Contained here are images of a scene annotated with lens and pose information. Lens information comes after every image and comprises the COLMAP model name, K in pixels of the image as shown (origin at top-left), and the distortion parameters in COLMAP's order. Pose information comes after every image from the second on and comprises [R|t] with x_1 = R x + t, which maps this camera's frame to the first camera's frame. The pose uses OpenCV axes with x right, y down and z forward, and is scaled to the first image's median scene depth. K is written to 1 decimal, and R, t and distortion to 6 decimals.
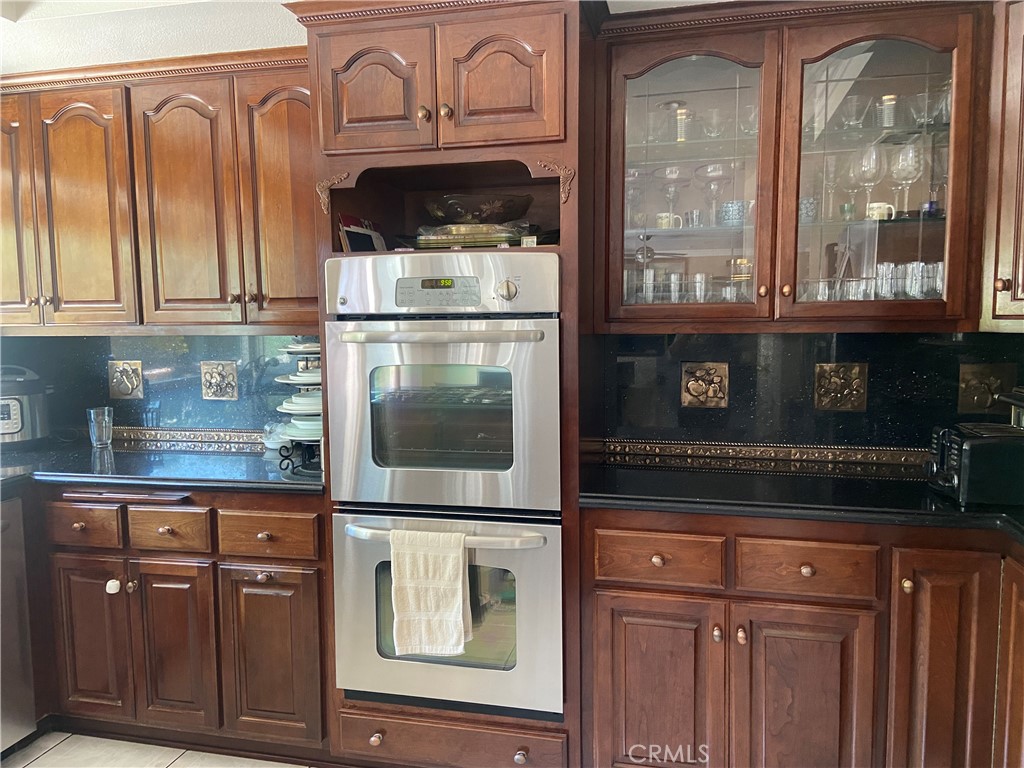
lens RADIAL K [[767.8, 0, 502.3], [0, 767.8, 383.3], [0, 0, 1]] dist [0.049693, -0.009285]
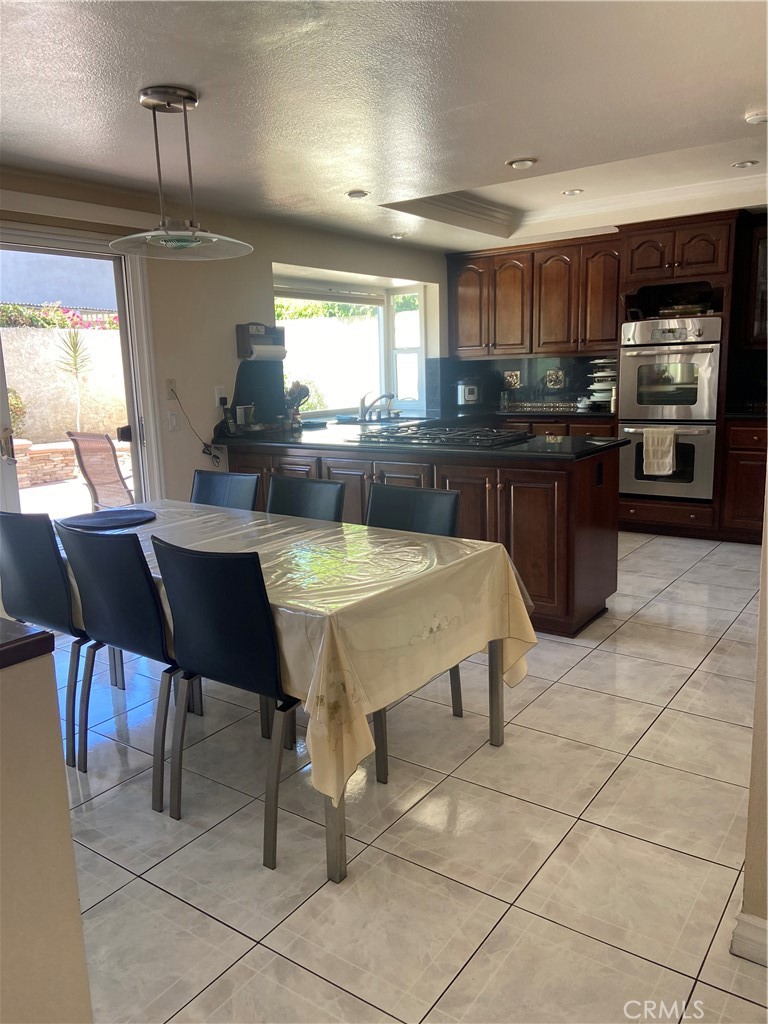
lens RADIAL K [[767.8, 0, 382.6], [0, 767.8, 509.4], [0, 0, 1]] dist [0.049693, -0.009285]
pose [[0.930264, 0.052617, -0.363098, -0.003862], [-0.016692, 0.994708, 0.101379, 0.210787], [0.366511, -0.088248, 0.926219, -1.758398]]
